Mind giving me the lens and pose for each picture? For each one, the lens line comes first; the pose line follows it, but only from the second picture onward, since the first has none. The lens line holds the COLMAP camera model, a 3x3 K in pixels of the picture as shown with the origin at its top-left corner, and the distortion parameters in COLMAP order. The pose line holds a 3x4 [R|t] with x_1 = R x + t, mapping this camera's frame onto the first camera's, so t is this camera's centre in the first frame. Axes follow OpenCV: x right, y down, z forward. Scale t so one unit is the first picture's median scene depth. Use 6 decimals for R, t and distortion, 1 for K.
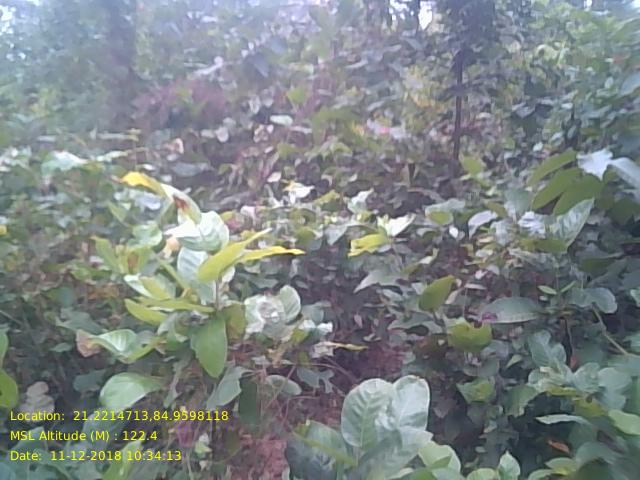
lens RADIAL K [[526.1, 0, 327.3], [0, 526.1, 238.6], [0, 0, 1]] dist [0.104346, -0.175812]
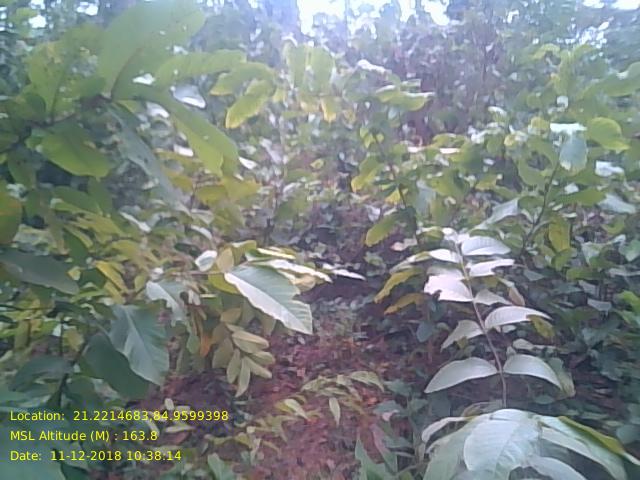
lens RADIAL K [[526.1, 0, 327.3], [0, 526.1, 238.6], [0, 0, 1]] dist [0.104346, -0.175812]
pose [[0.575554, 0.197107, -0.793654, 0.092675], [-0.205981, 0.974168, 0.092562, 0.163759], [0.791397, 0.110204, 0.601286, -0.544157]]
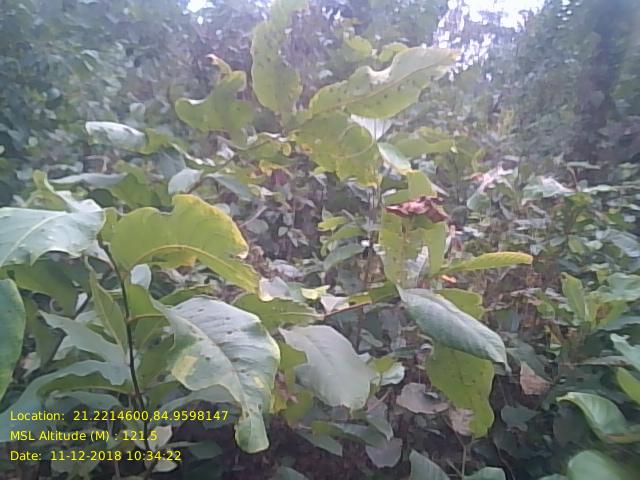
lens RADIAL K [[519.0, 0, 326.3], [0, 519.0, 237.9], [0, 0, 1]] dist [0.109939, -0.169556]
pose [[0.708644, 0.227131, -0.668009, -0.105233], [-0.253214, 0.965567, 0.059687, -0.008625], [0.658564, 0.126853, 0.741756, 0.024999]]
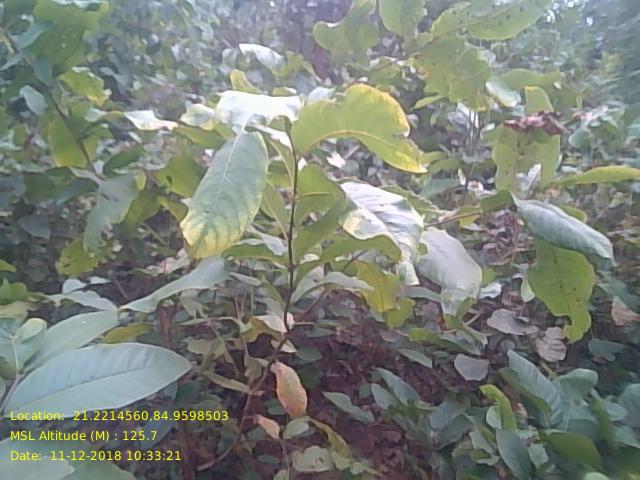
lens RADIAL K [[519.0, 0, 326.3], [0, 519.0, 237.9], [0, 0, 1]] dist [0.109939, -0.169556]
pose [[0.599864, 0.314323, -0.735774, -0.082790], [-0.273085, 0.944812, 0.180982, 0.031137], [0.752055, 0.092364, 0.652596, -0.035101]]
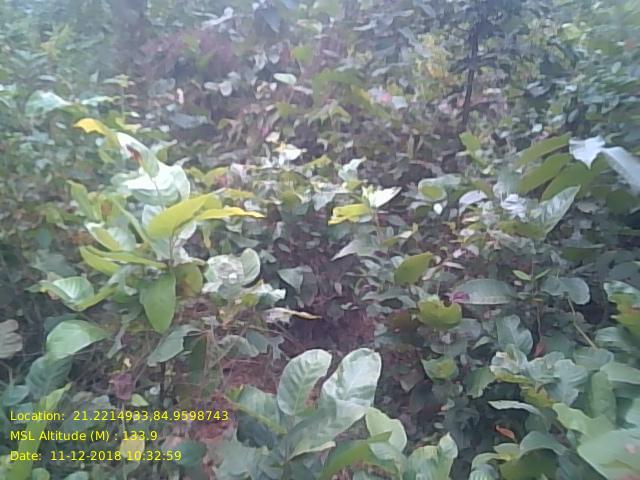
lens RADIAL K [[524.1, 0, 324.5], [0, 524.1, 236.0], [0, 0, 1]] dist [0.106193, -0.185845]
pose [[0.995943, 0.088728, -0.014978, 0.044543], [-0.087619, 0.994152, 0.063129, -0.004251], [0.020492, -0.061561, 0.997893, 0.014129]]
